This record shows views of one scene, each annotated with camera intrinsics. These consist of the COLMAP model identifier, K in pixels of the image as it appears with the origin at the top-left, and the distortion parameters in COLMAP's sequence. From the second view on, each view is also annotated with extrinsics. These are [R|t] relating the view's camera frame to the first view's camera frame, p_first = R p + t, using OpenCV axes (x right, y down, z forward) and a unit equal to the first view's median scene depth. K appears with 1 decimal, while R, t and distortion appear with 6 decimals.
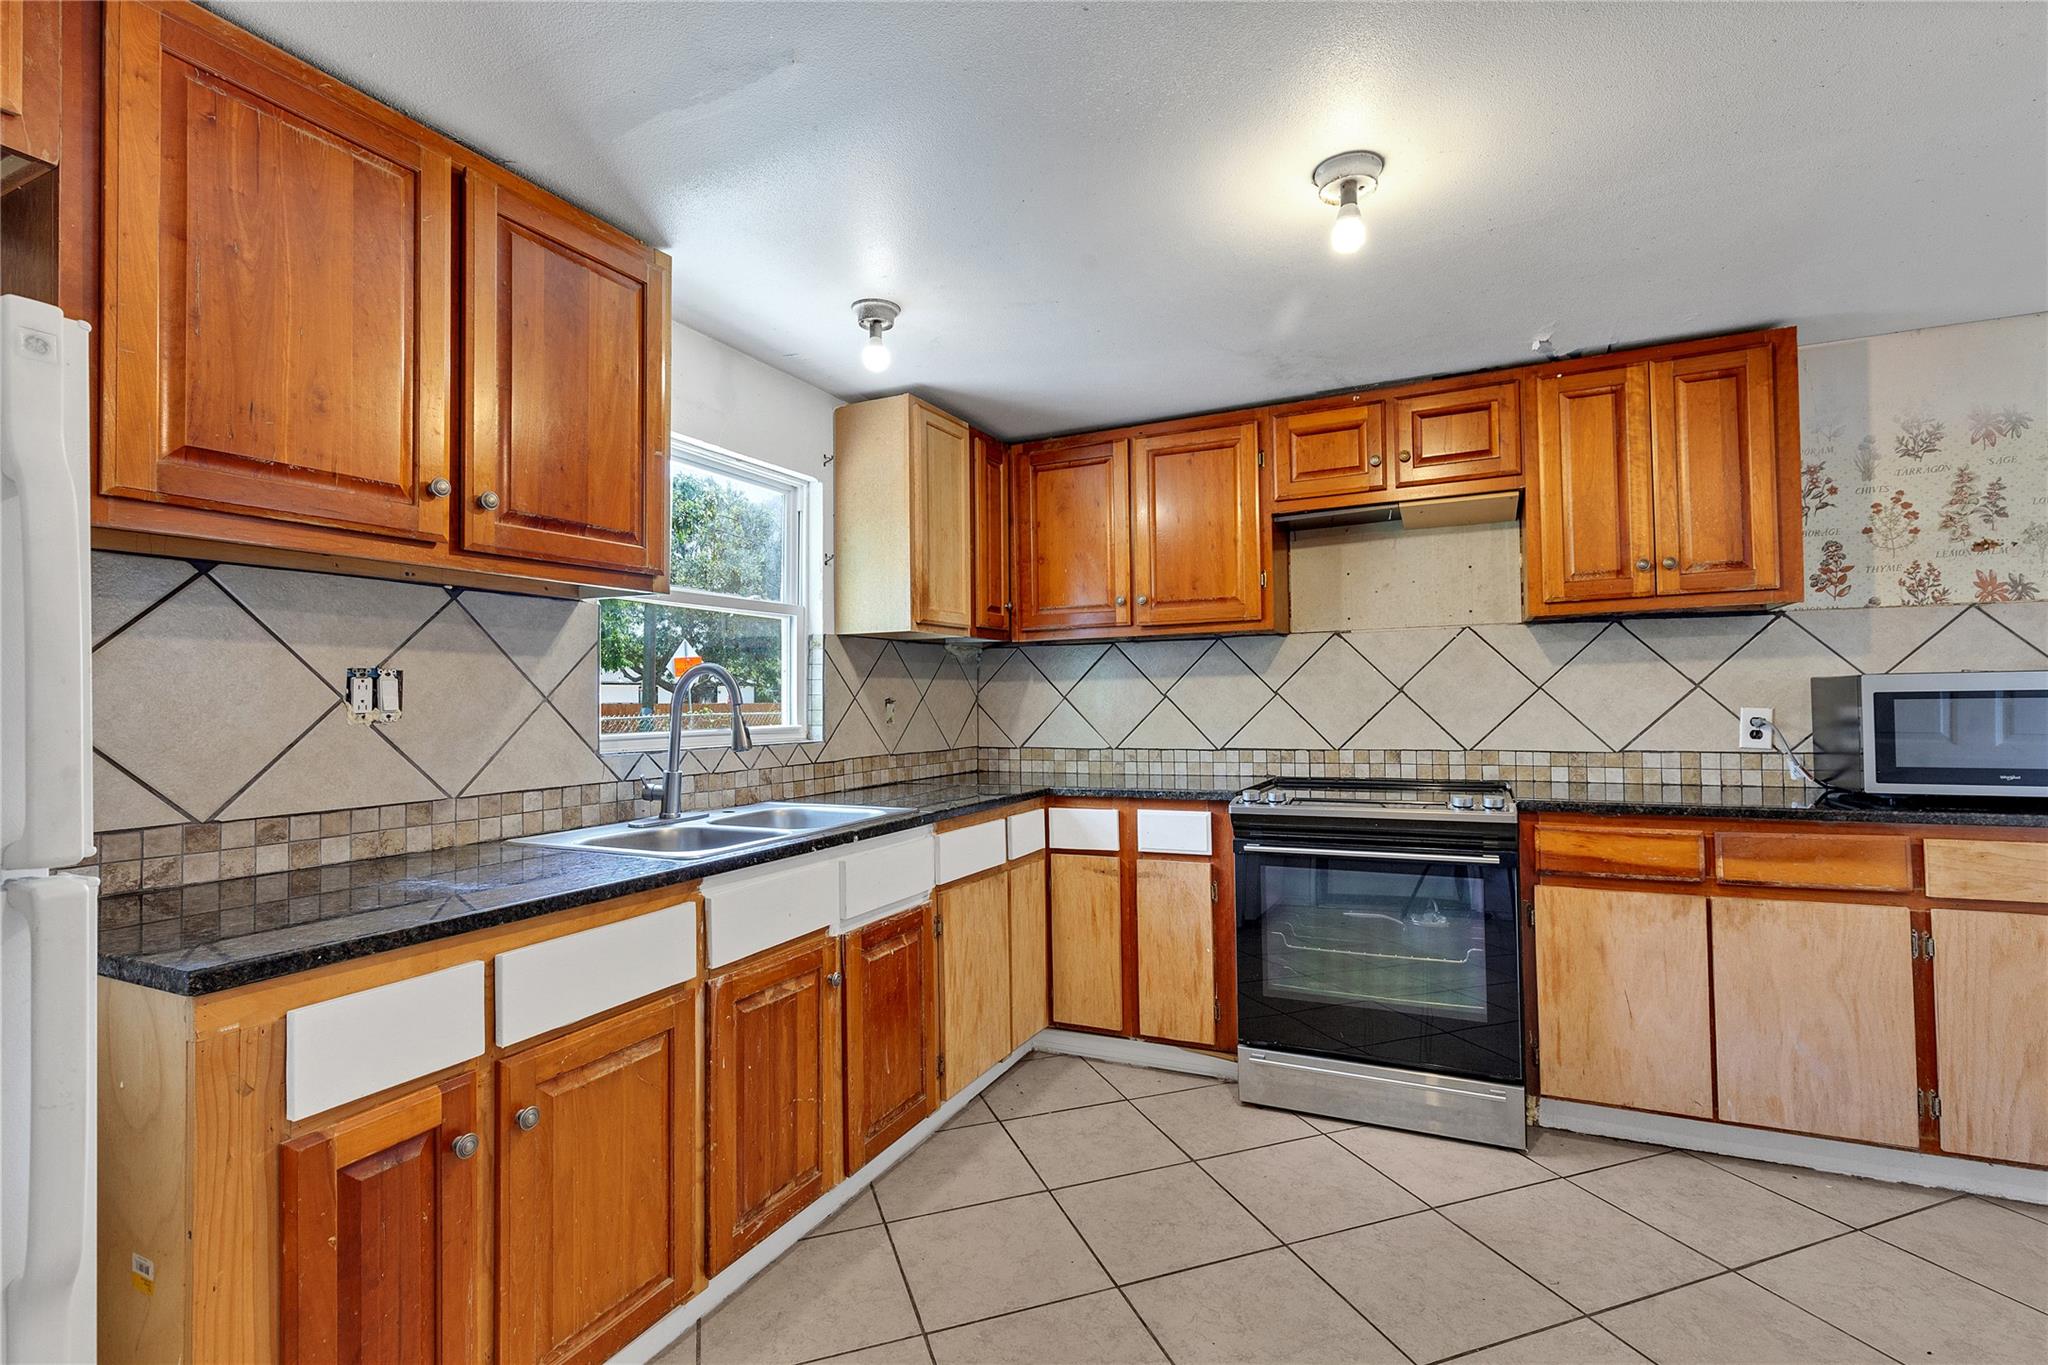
lens RADIAL K [[936.6, 0, 1037.1], [0, 936.6, 683.5], [0, 0, 1]] dist [0.005557, -0.000858]
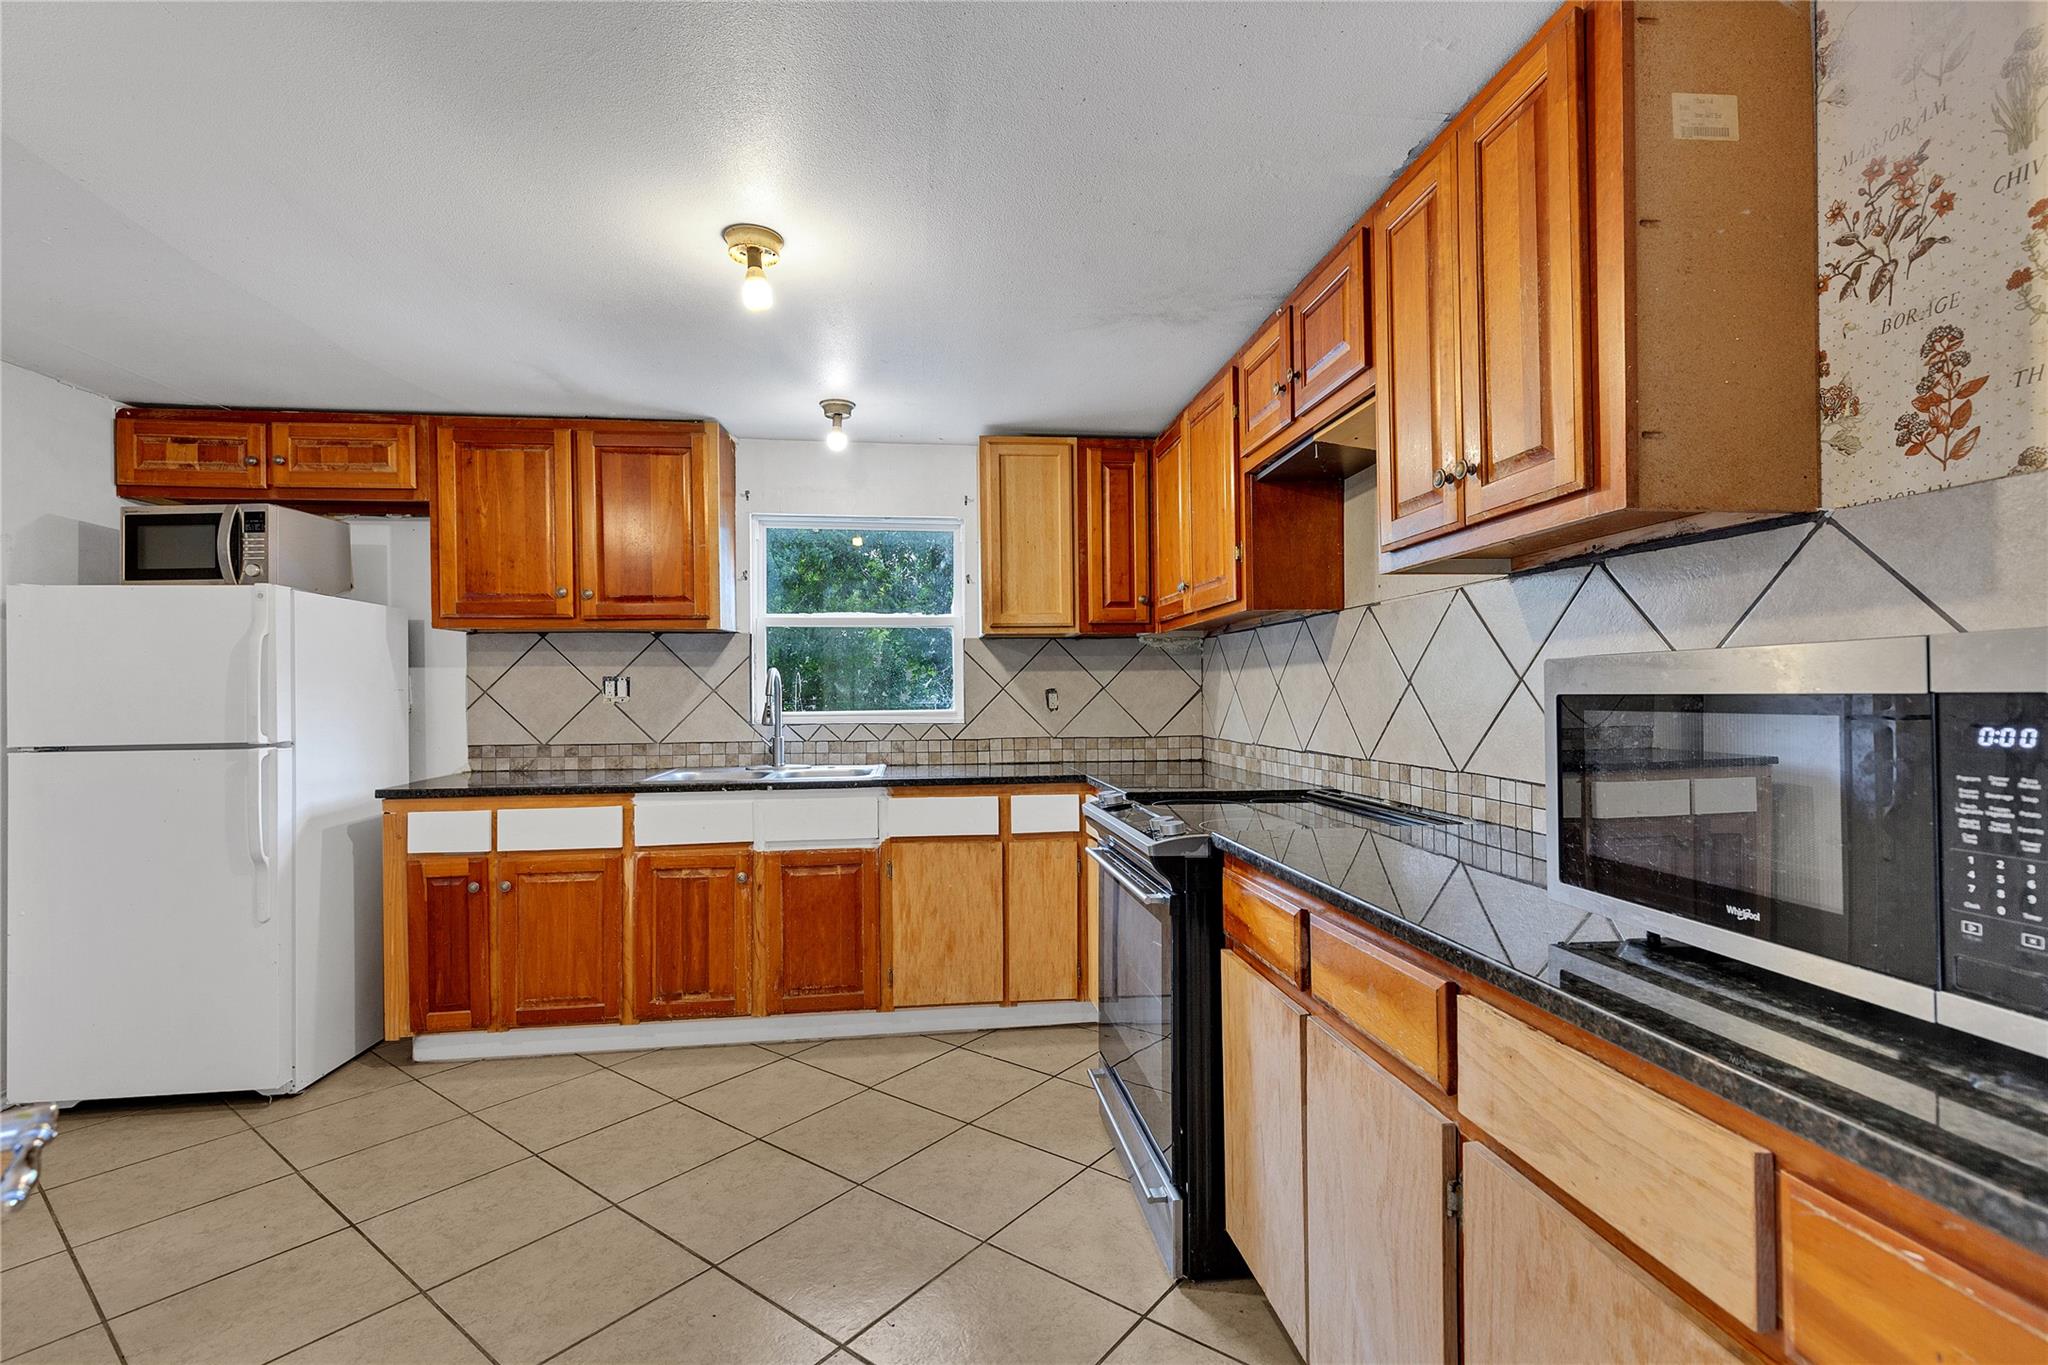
lens RADIAL K [[936.6, 0, 1026.8], [0, 936.6, 682.5], [0, 0, 1]] dist [0.005557, -0.000858]
pose [[0.537056, -0.000180, -0.843547, 1.139783], [0.017843, 0.999779, 0.011146, -0.007464], [0.843358, -0.021037, 0.536940, 0.503578]]
